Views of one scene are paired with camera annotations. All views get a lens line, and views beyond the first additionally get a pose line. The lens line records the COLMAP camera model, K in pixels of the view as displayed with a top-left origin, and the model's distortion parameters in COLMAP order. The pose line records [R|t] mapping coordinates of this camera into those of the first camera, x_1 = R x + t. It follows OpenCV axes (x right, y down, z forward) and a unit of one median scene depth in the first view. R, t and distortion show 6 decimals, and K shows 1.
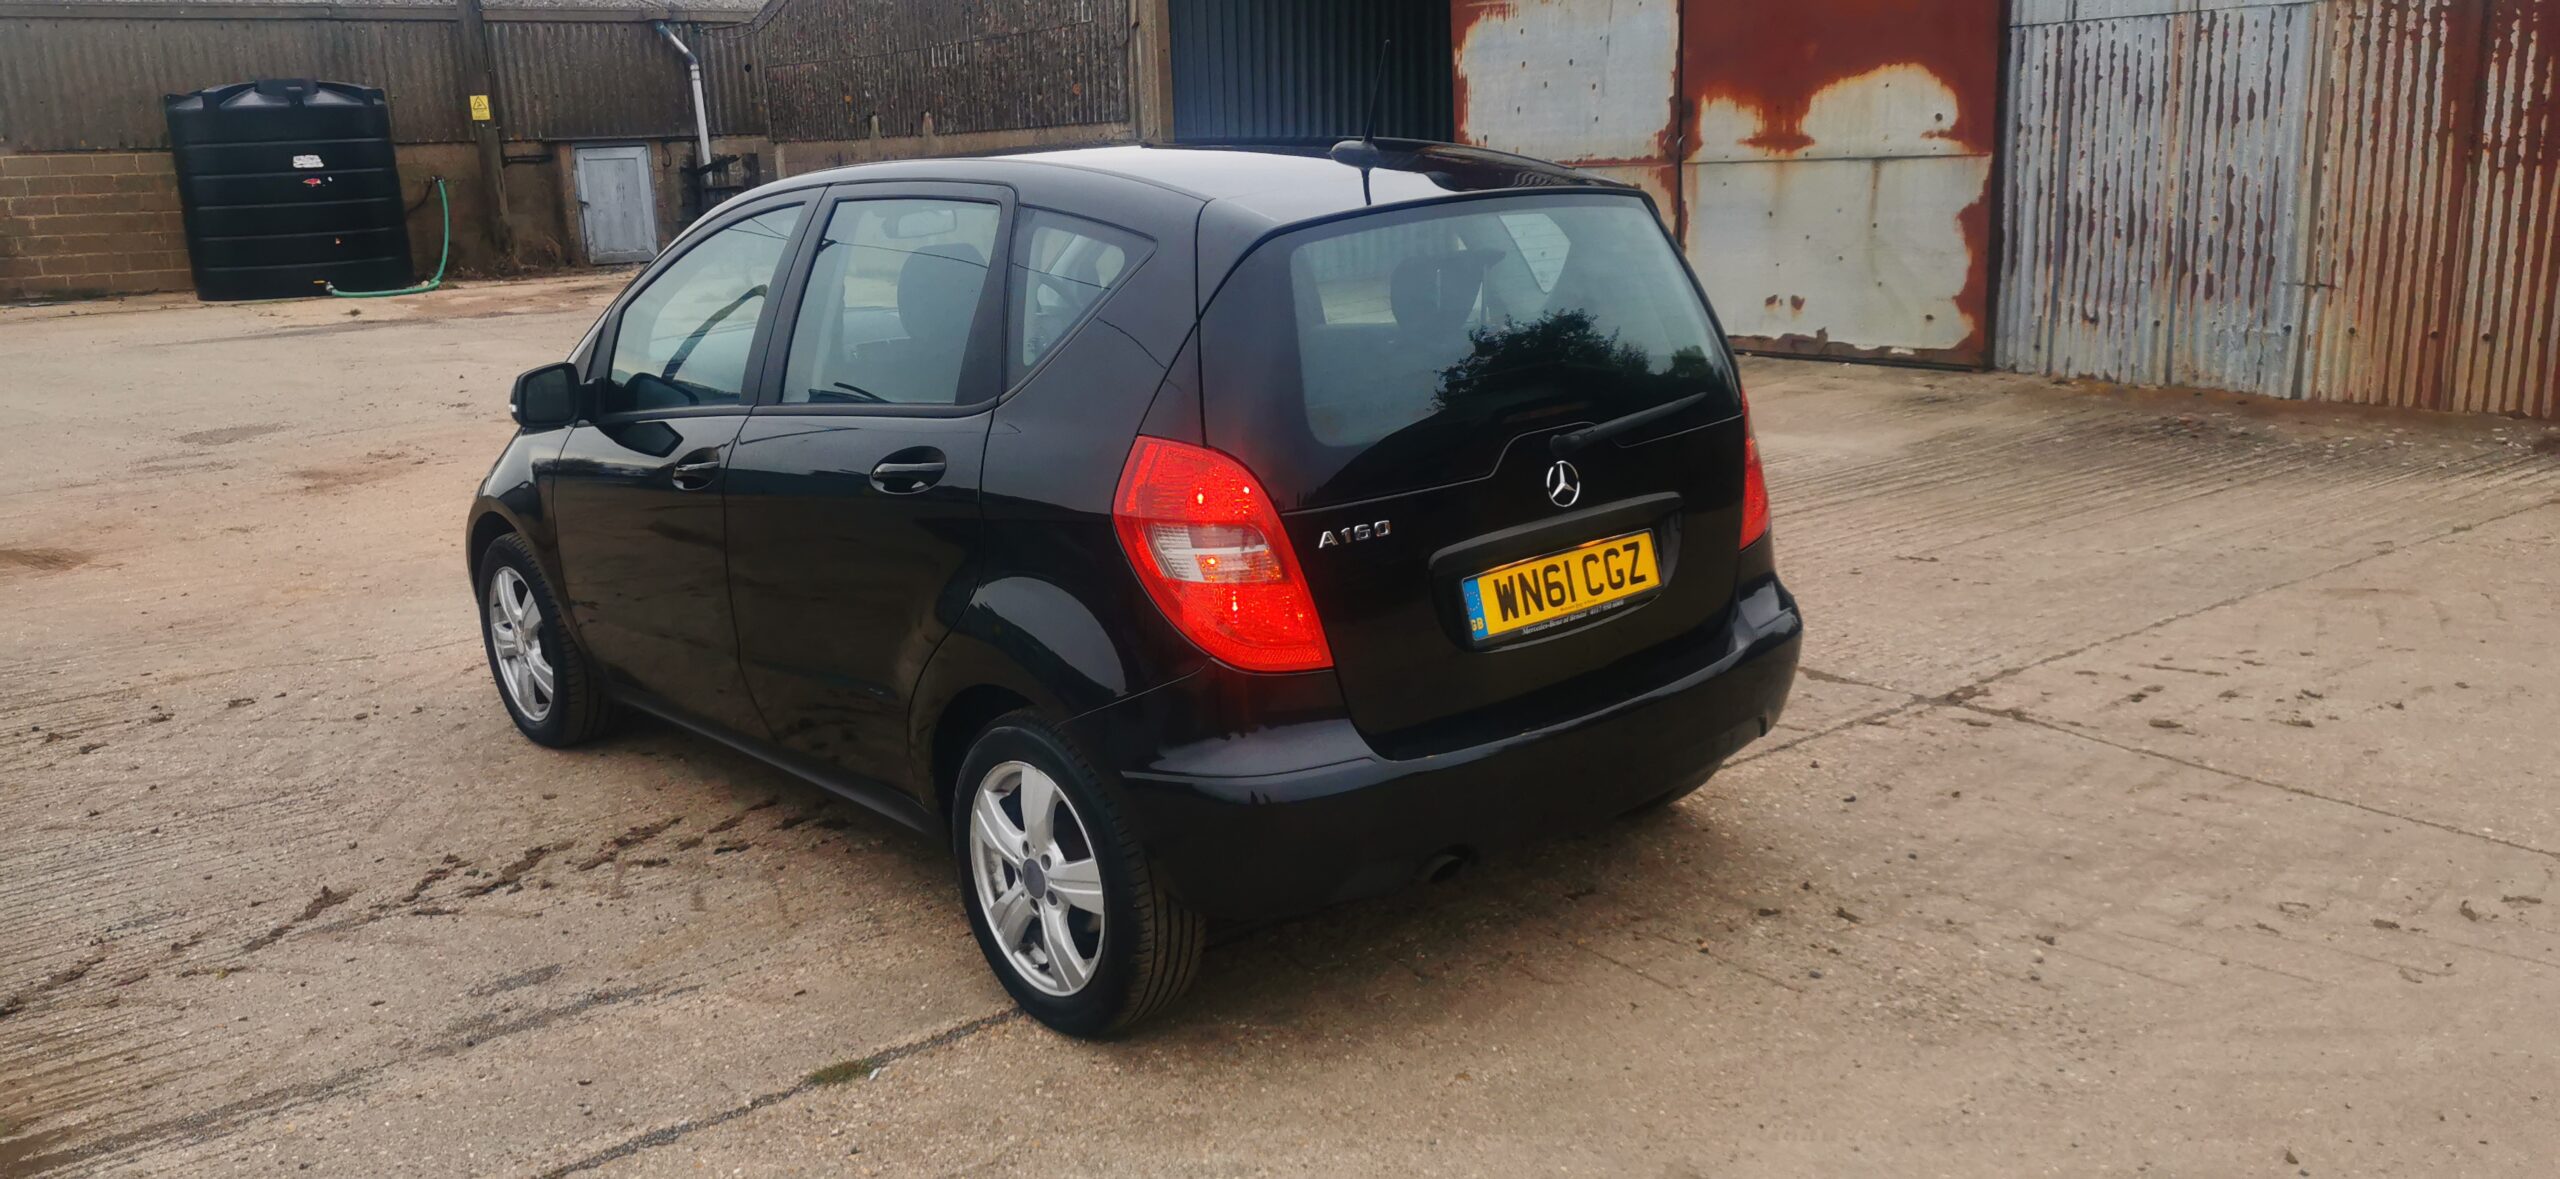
lens RADIAL K [[1958.3, 0, 1282.3], [0, 1958.3, 596.5], [0, 0, 1]] dist [0.065410, -0.067178]
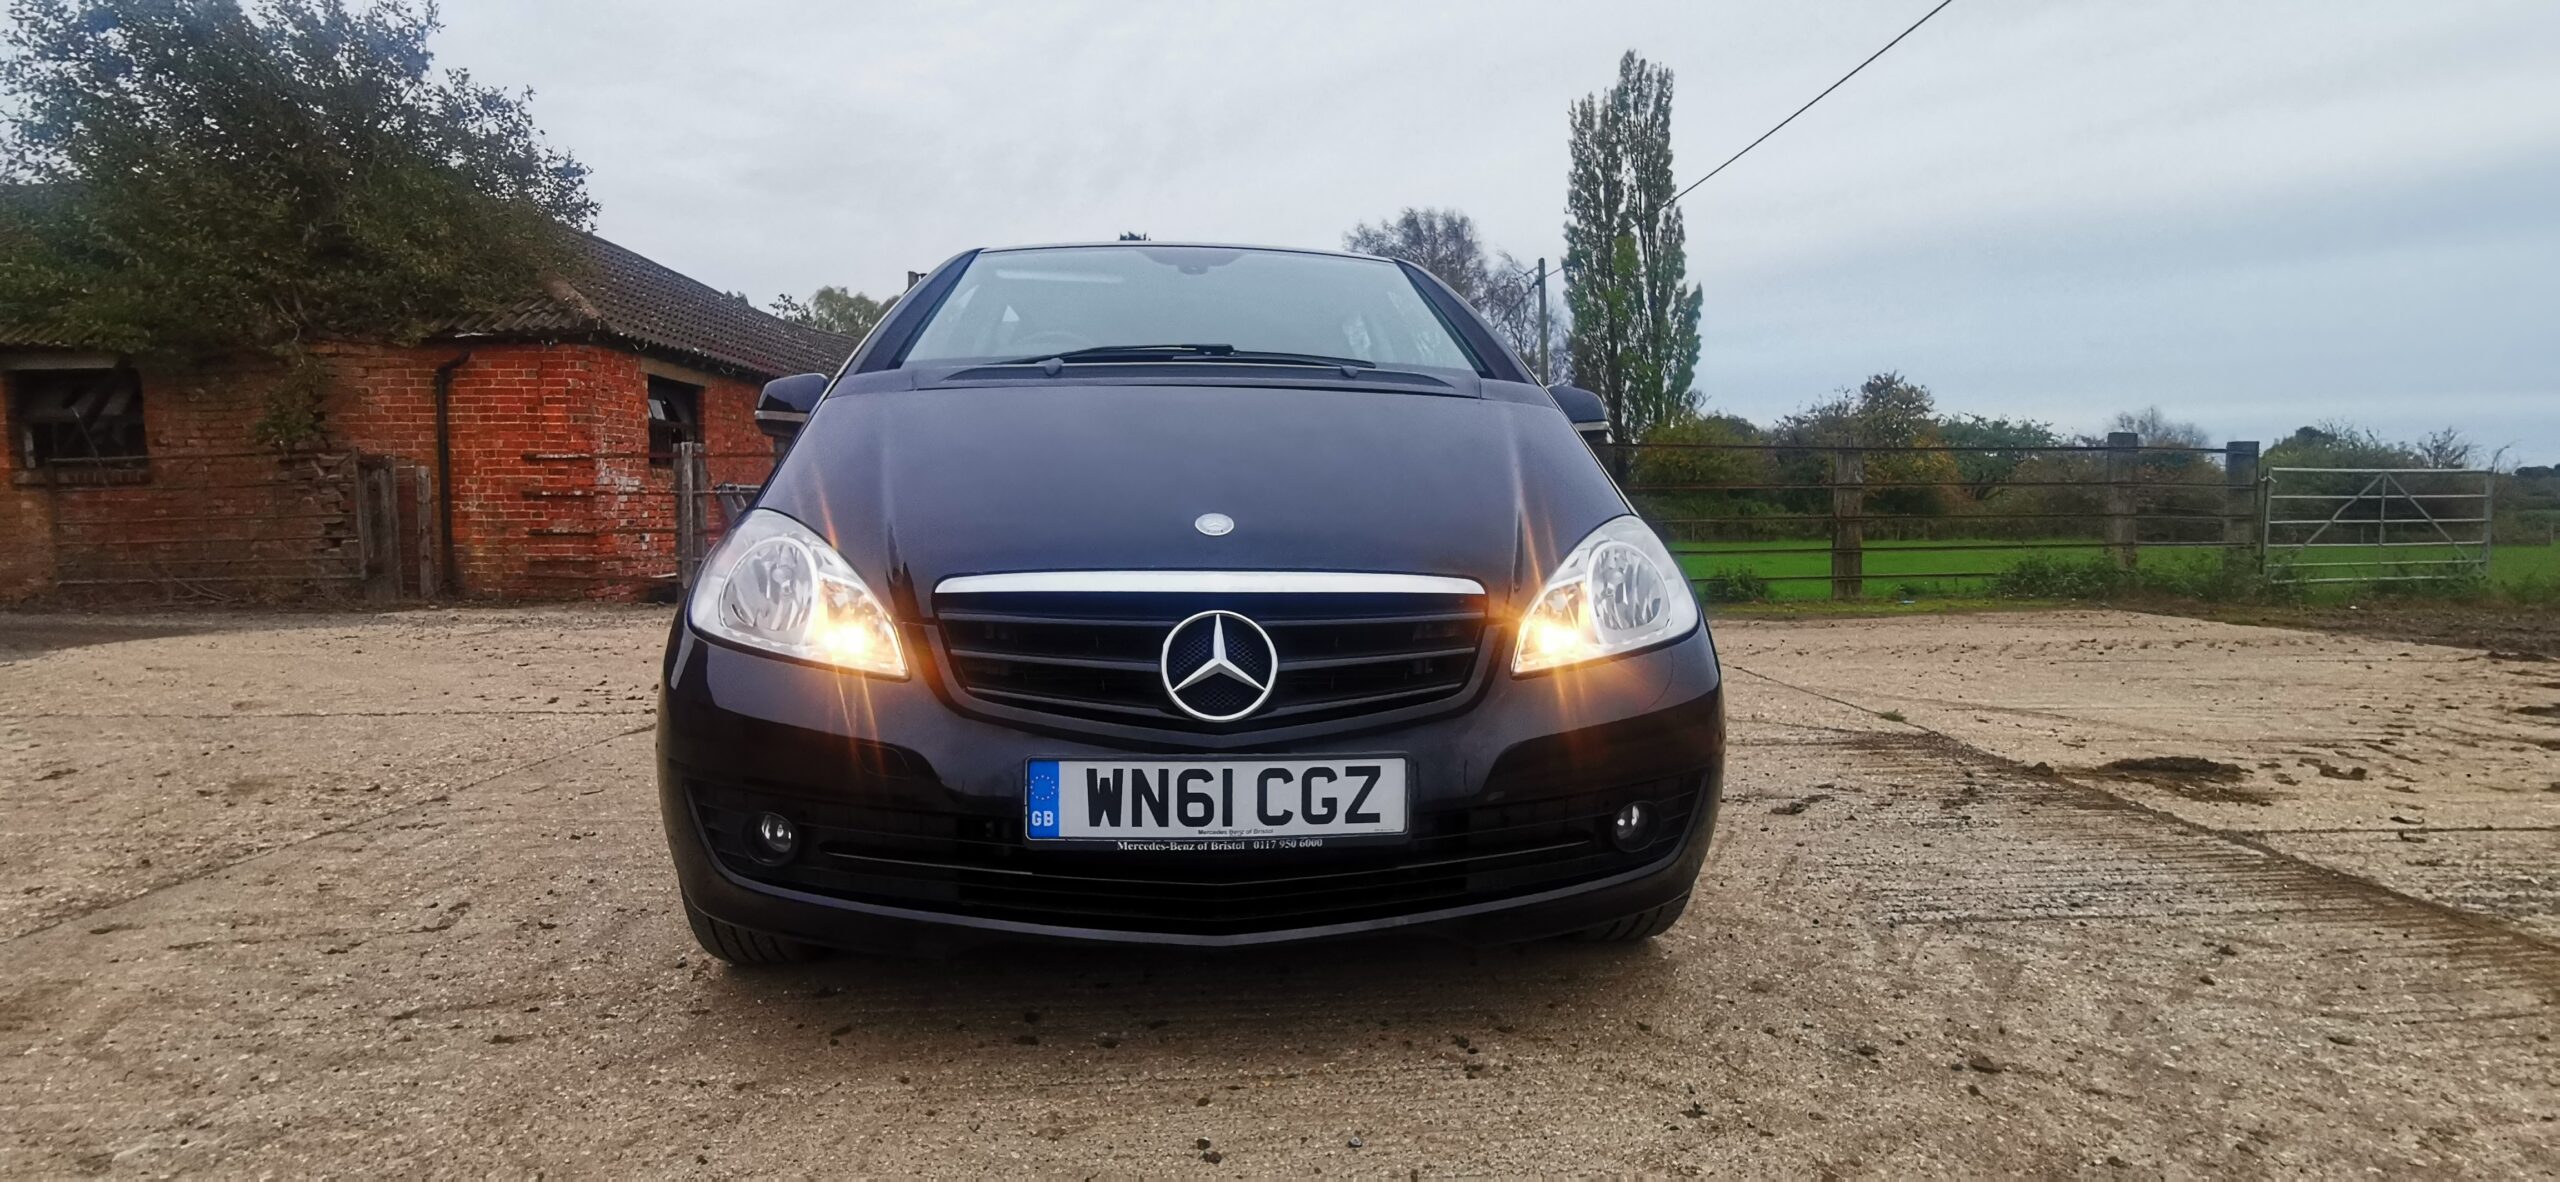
lens RADIAL K [[1219.8, 0, 1276.7], [0, 1219.8, 614.5], [0, 0, 1]] dist [-0.032352, 0.027539]
pose [[-0.814315, -0.005887, 0.580394, -0.308702], [0.169656, 0.953864, 0.247710, -0.093628], [-0.555075, 0.300181, -0.775747, 0.808008]]
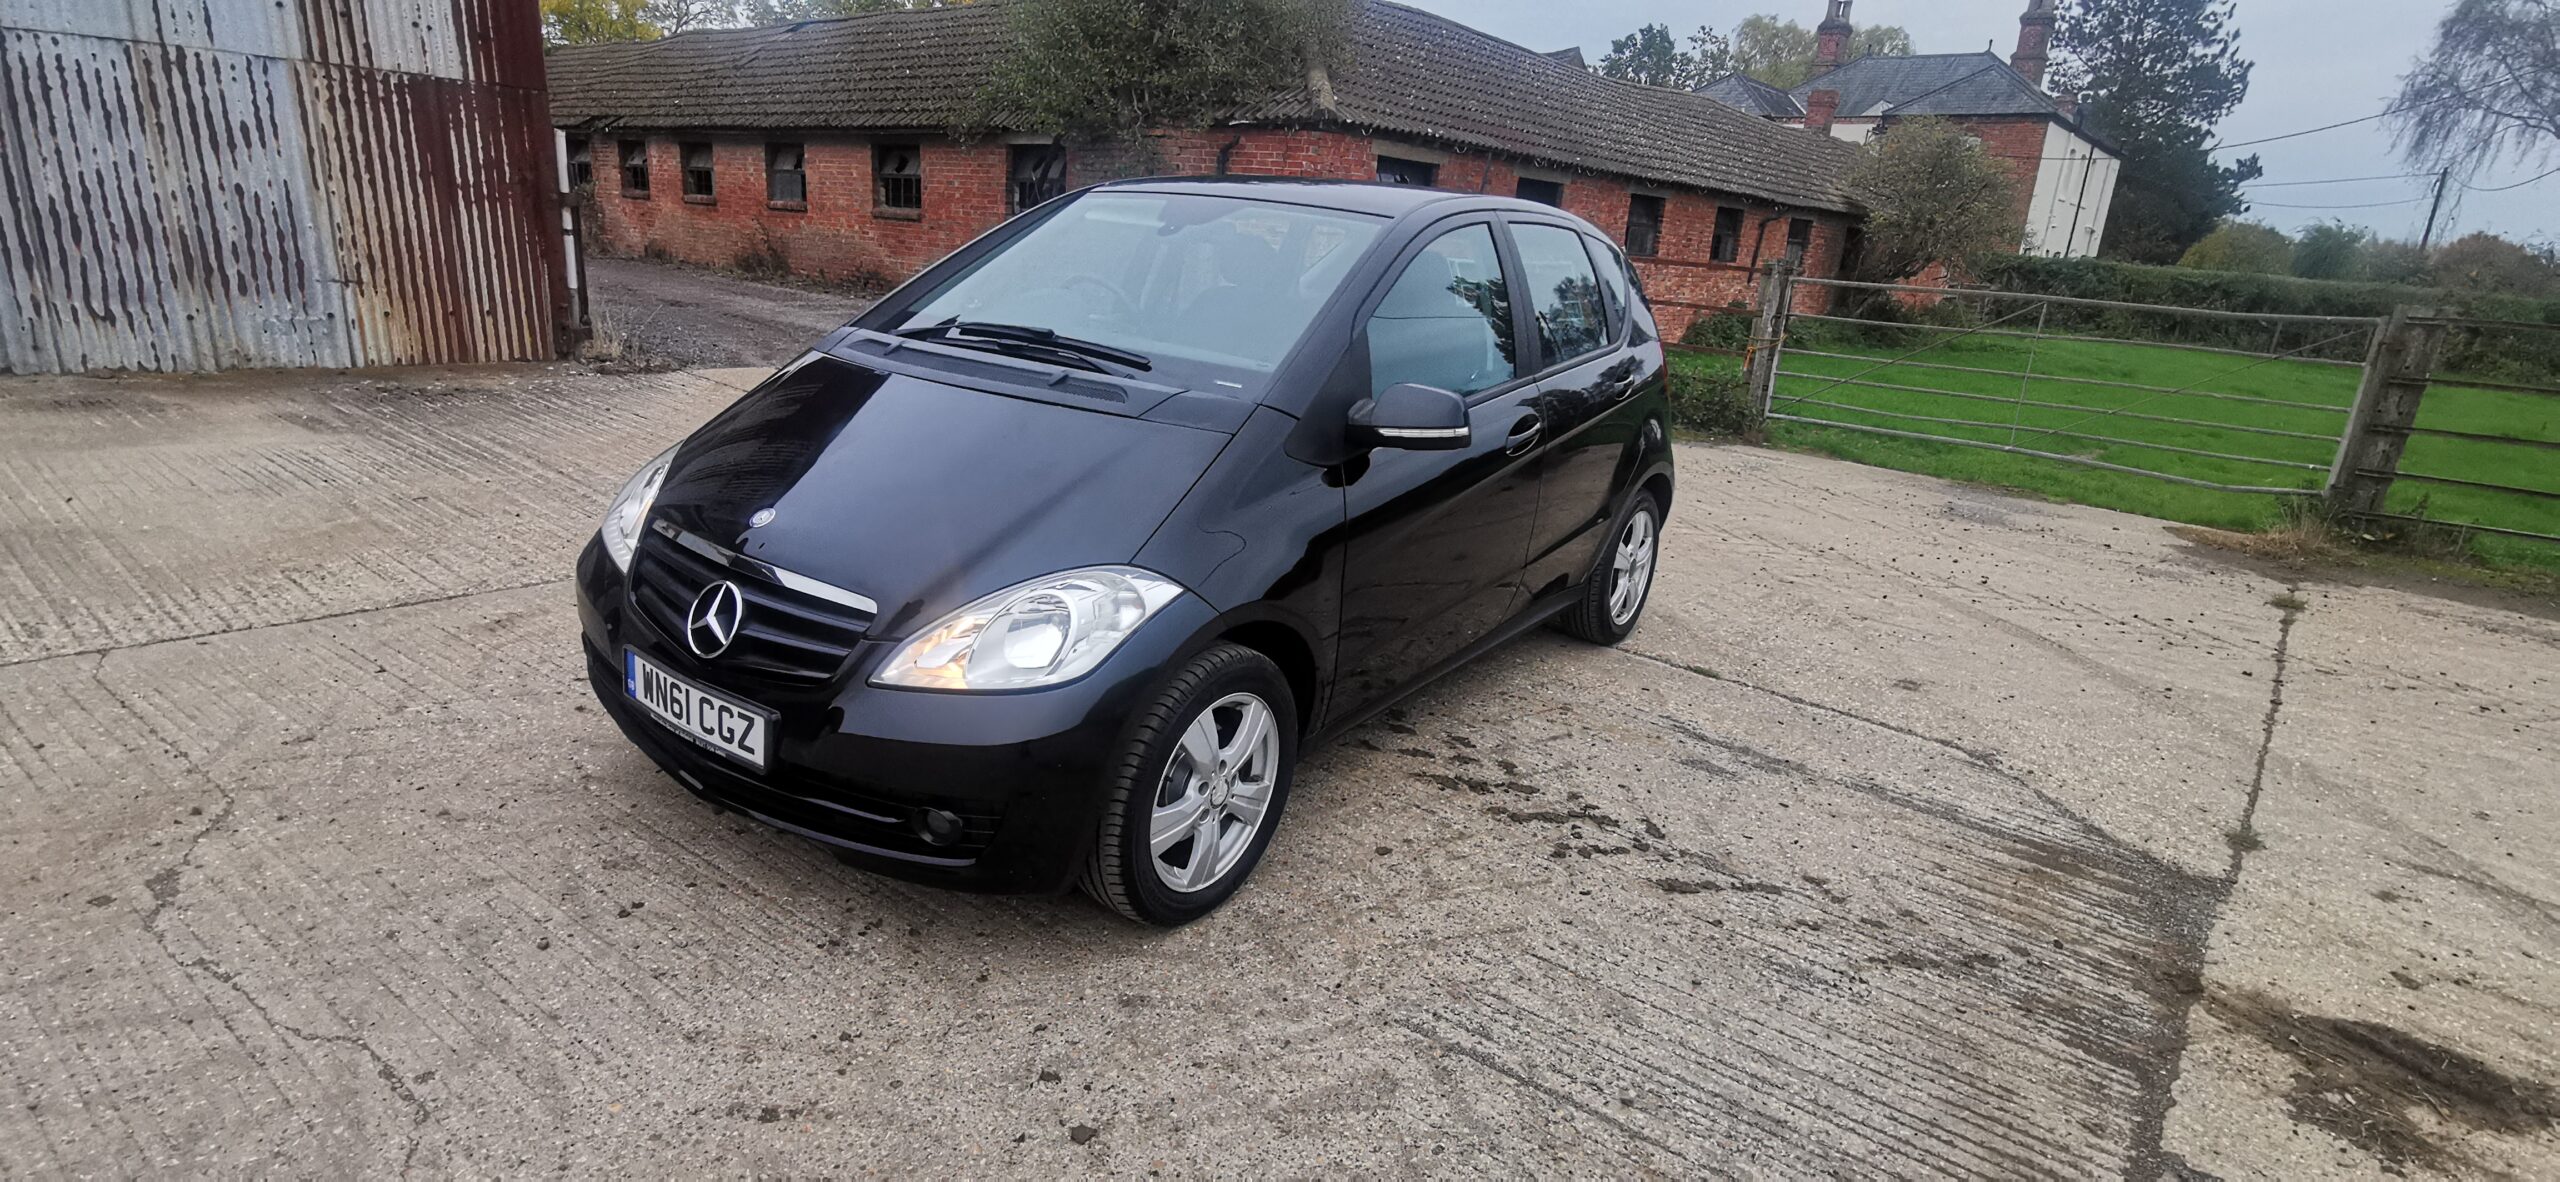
lens RADIAL K [[1227.7, 0, 1278.1], [0, 1227.7, 593.2], [0, 0, 1]] dist [-0.034682, 0.028694]
pose [[-0.248451, -0.261831, 0.932586, -0.470922], [0.164202, 0.937456, 0.306943, -0.109338], [-0.954625, 0.229393, -0.189919, 0.609145]]
